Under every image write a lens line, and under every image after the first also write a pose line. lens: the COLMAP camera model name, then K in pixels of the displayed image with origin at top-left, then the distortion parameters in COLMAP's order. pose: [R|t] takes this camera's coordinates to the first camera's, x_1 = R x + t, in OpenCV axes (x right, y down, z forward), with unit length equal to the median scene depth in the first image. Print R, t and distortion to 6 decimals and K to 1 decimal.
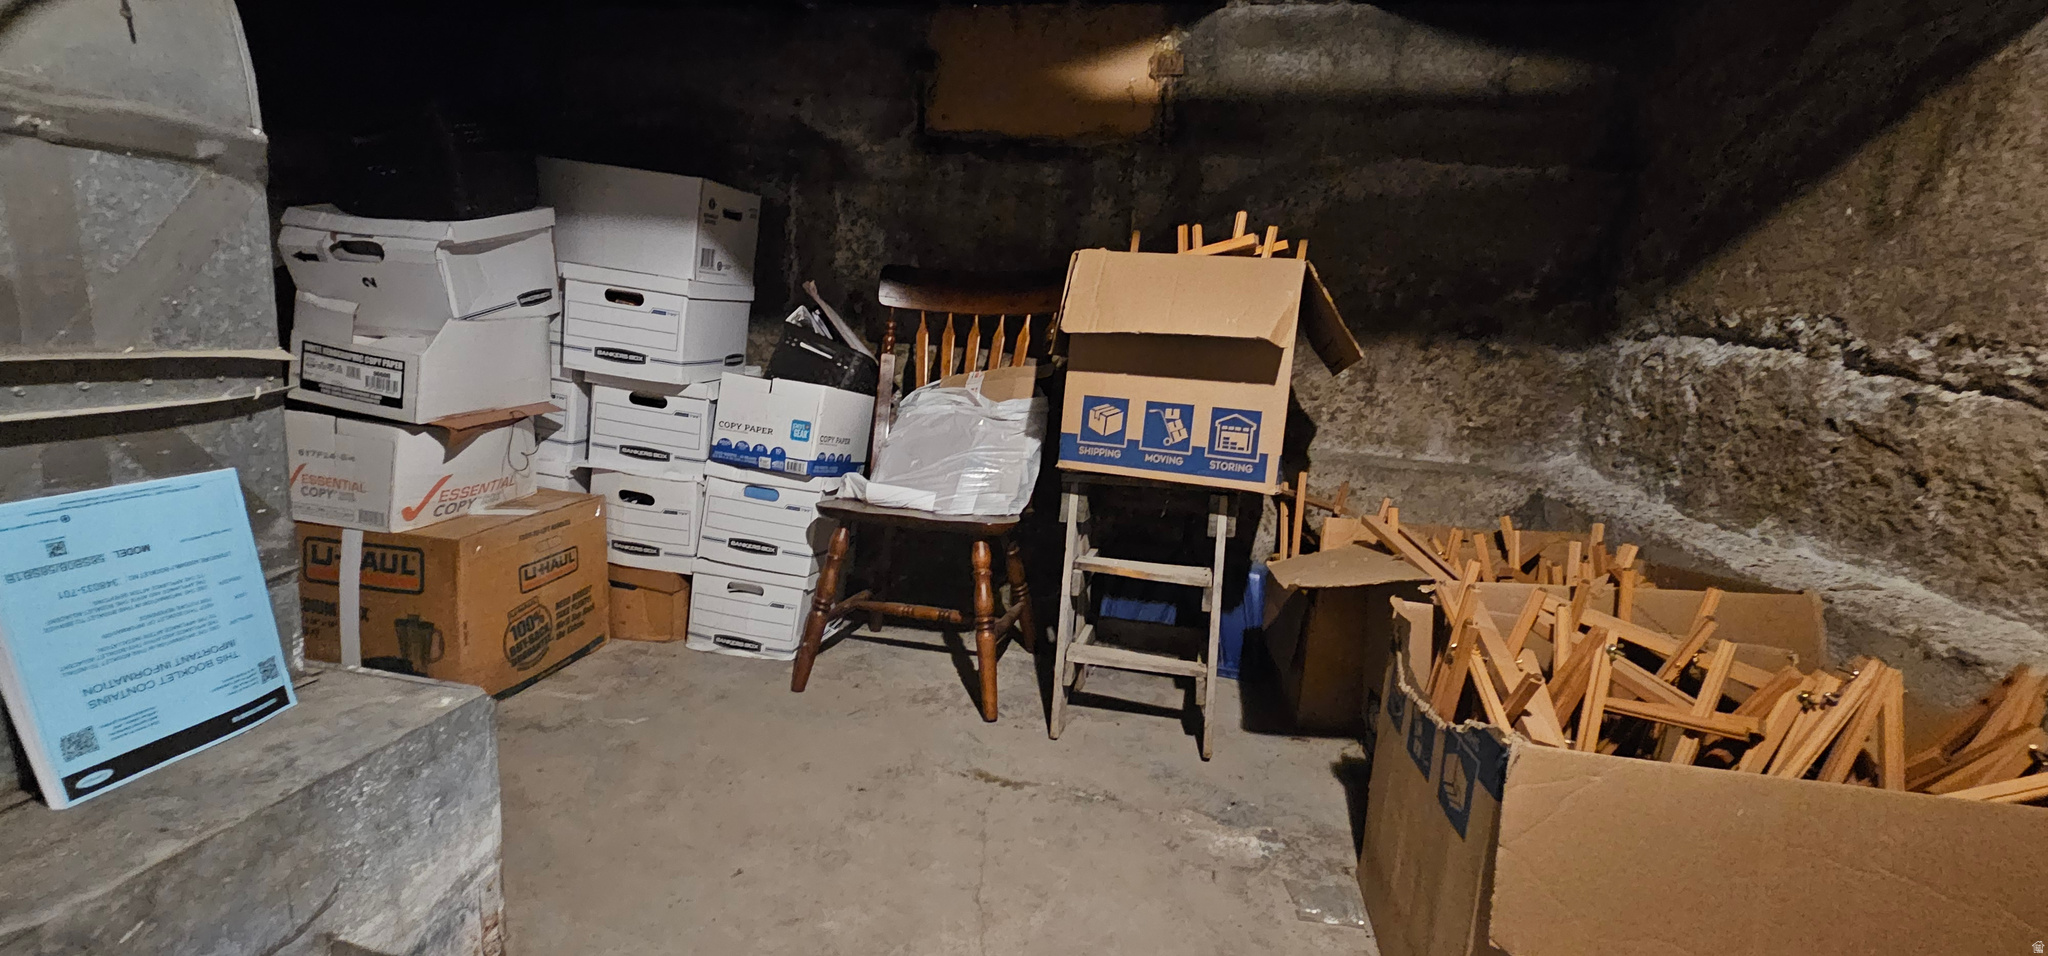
lens RADIAL K [[838.9, 0, 1022.2], [0, 838.9, 464.5], [0, 0, 1]] dist [-0.001878, 0.000755]
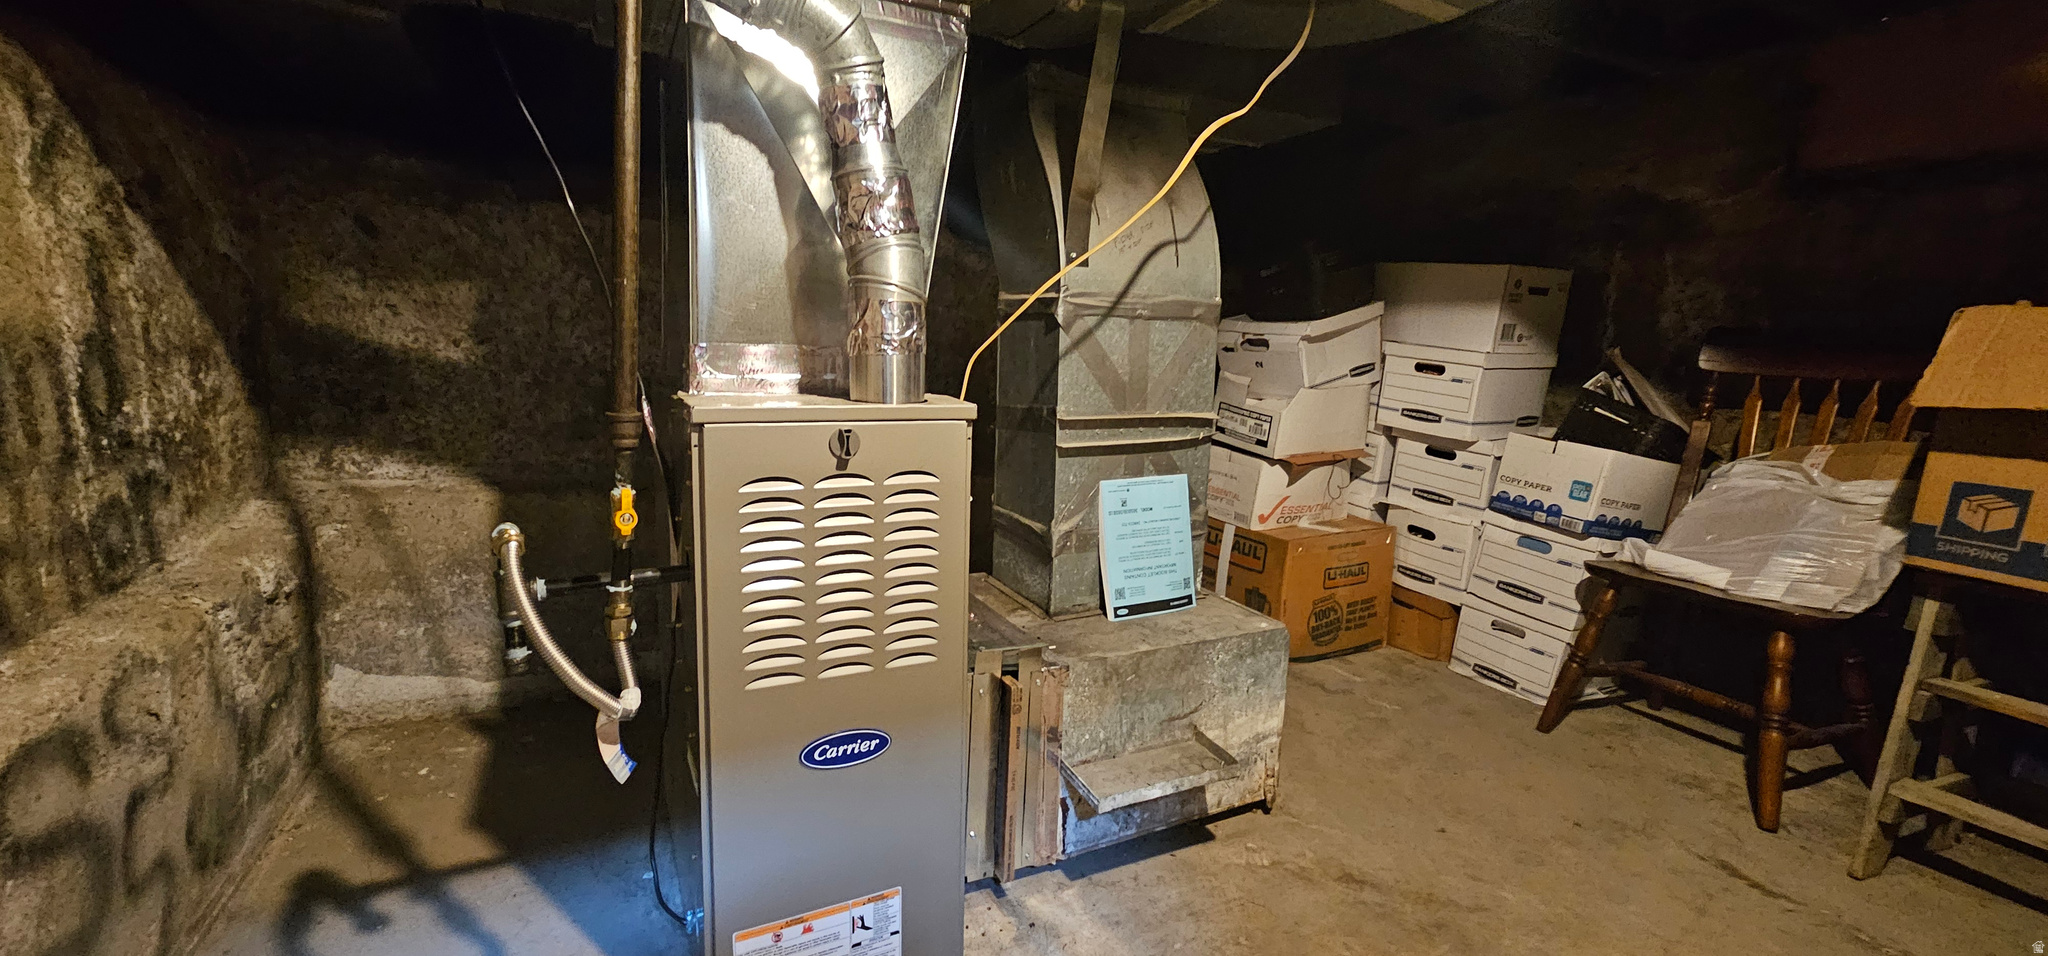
lens RADIAL K [[838.9, 0, 1022.2], [0, 838.9, 464.5], [0, 0, 1]] dist [-0.001878, 0.000755]
pose [[0.599105, 0.076001, -0.797055, 0.157778], [-0.122318, 0.992487, 0.002696, 0.009887], [0.791272, 0.095879, 0.603901, -0.200484]]
